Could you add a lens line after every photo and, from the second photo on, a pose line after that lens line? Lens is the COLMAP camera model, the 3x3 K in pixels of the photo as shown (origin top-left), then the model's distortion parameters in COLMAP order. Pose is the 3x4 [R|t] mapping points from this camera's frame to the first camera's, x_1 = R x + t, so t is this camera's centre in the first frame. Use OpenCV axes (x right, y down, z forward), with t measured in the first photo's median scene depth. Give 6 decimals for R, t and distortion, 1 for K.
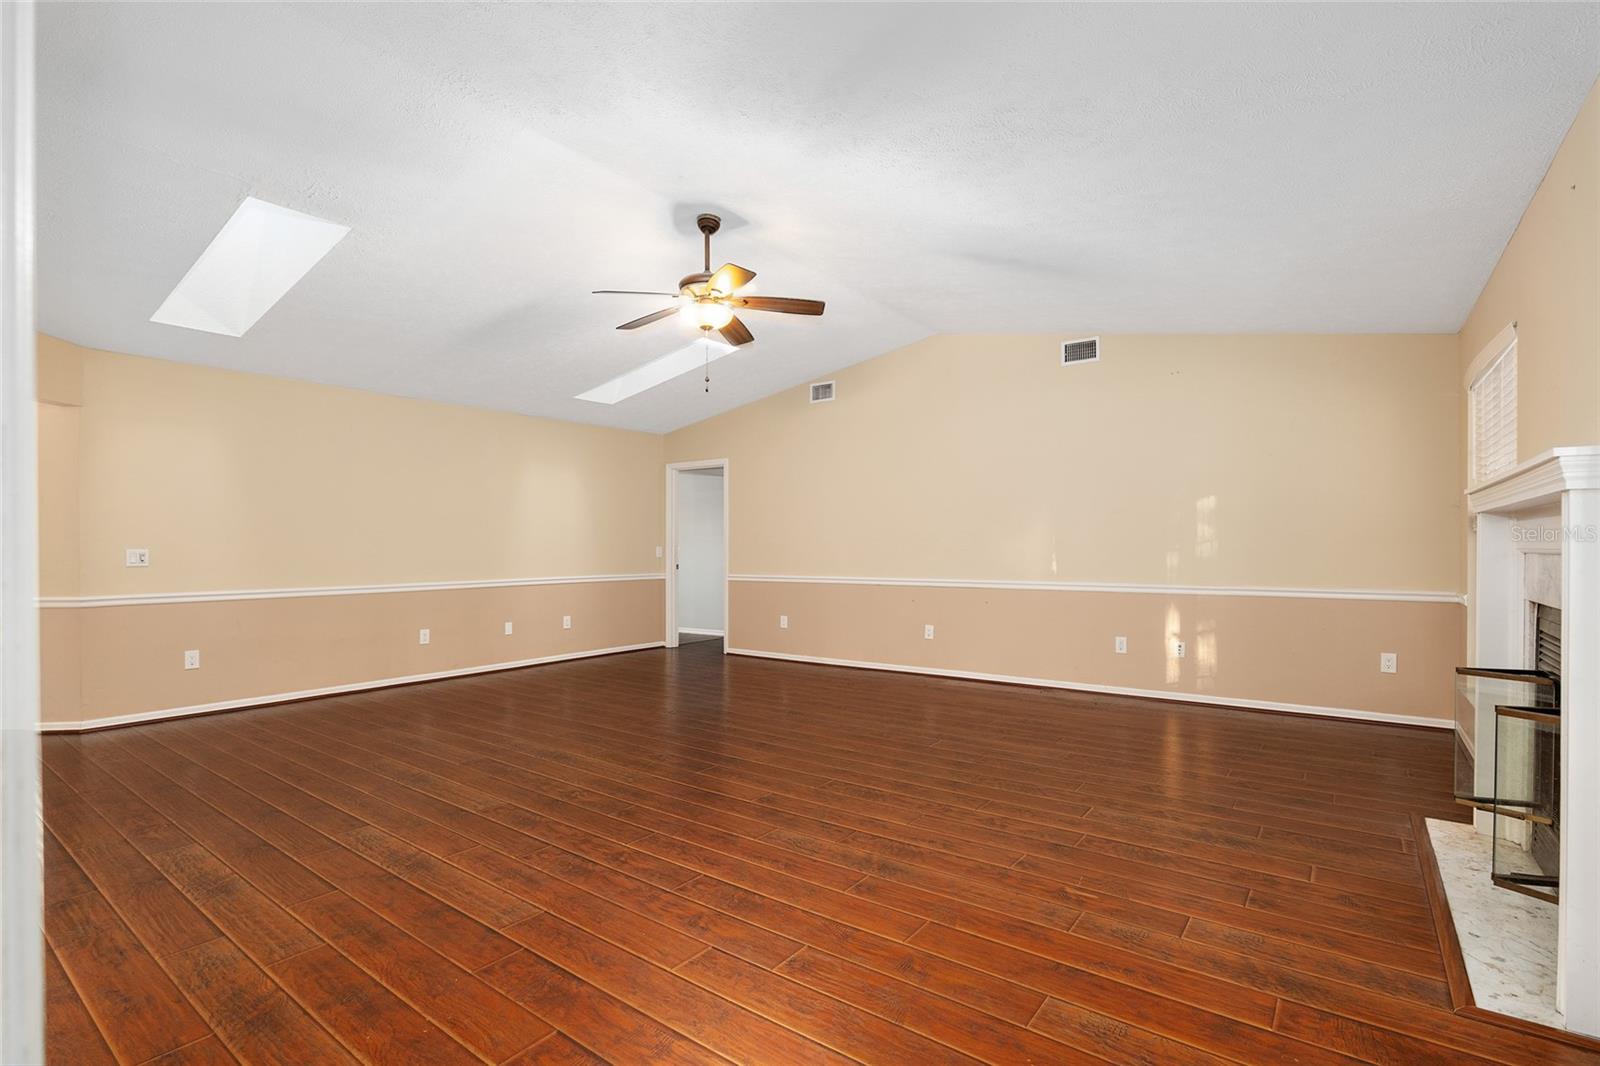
lens RADIAL K [[753.2, 0, 792.7], [0, 753.2, 545.8], [0, 0, 1]] dist [-0.013495, 0.002712]
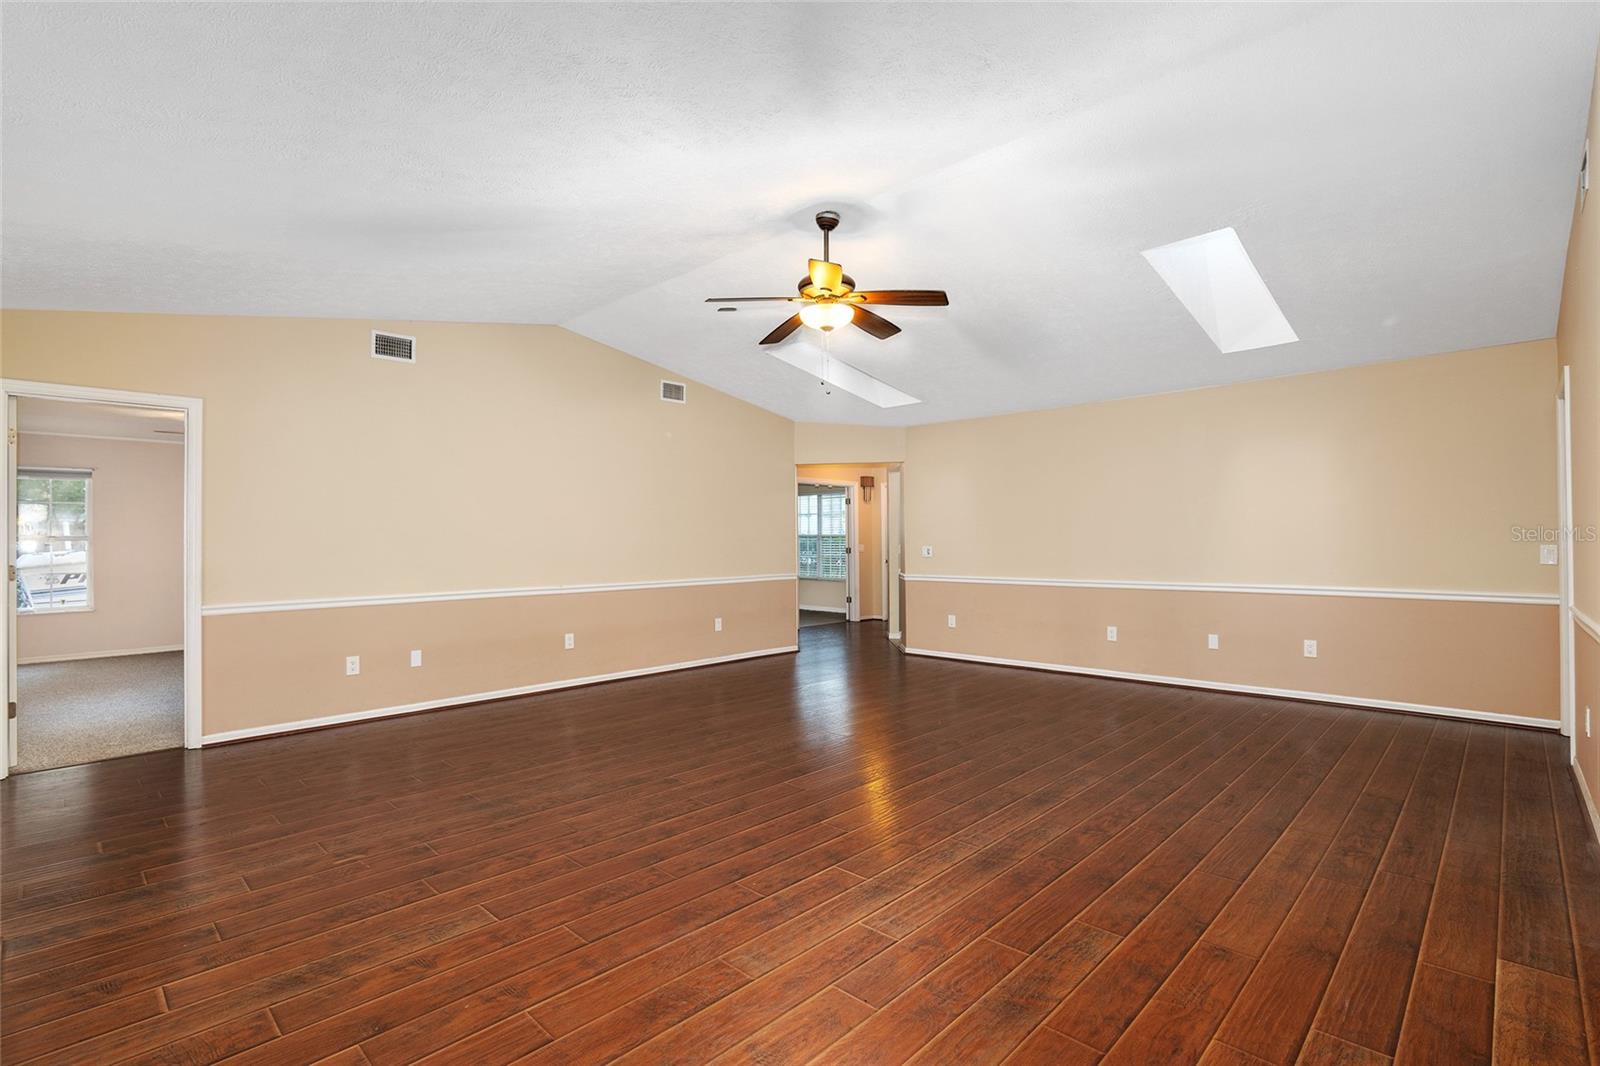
lens RADIAL K [[753.2, 0, 807.2], [0, 753.2, 536.4], [0, 0, 1]] dist [-0.013495, 0.002712]
pose [[-0.126309, -0.000011, -0.991991, 1.168440], [0.009994, 0.999949, -0.001284, -0.025784], [0.991941, -0.010076, -0.126303, 1.497475]]
